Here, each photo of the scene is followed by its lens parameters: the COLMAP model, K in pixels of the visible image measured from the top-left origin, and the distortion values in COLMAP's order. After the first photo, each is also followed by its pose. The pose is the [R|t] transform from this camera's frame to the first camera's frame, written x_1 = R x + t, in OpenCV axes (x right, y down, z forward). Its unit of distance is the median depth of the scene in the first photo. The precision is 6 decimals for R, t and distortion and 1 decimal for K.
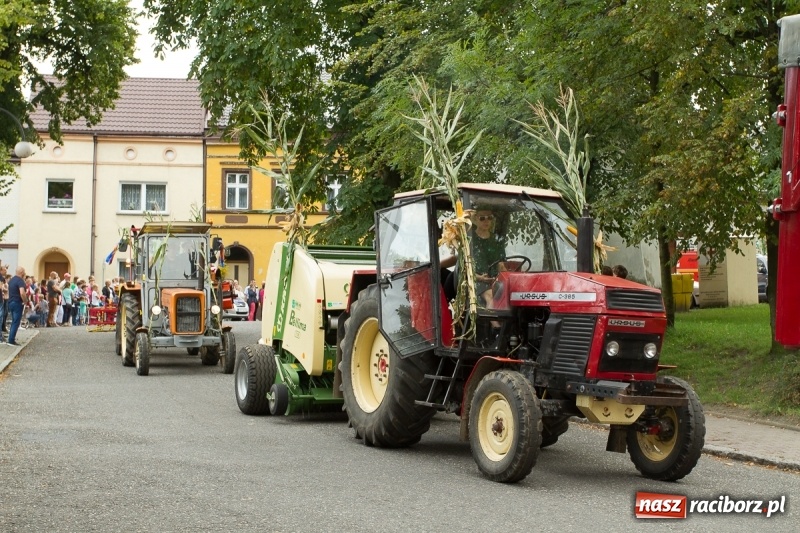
lens RADIAL K [[1616.4, 0, 400.0], [0, 1616.4, 266.5], [0, 0, 1]] dist [-0.006553, -0.183281]
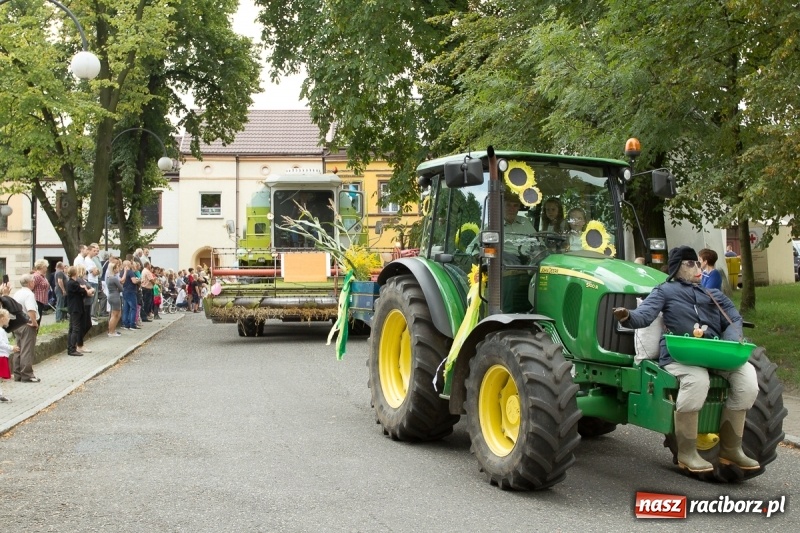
lens RADIAL K [[2668.6, 0, 282.2], [0, 2668.6, 266.4], [0, 0, 1]] dist [0.088567, 0.408528]
pose [[0.996682, -0.017933, -0.079395, 0.008752], [0.018479, 0.999810, 0.006145, -0.007167], [0.079270, -0.007591, 0.996824, -0.988742]]
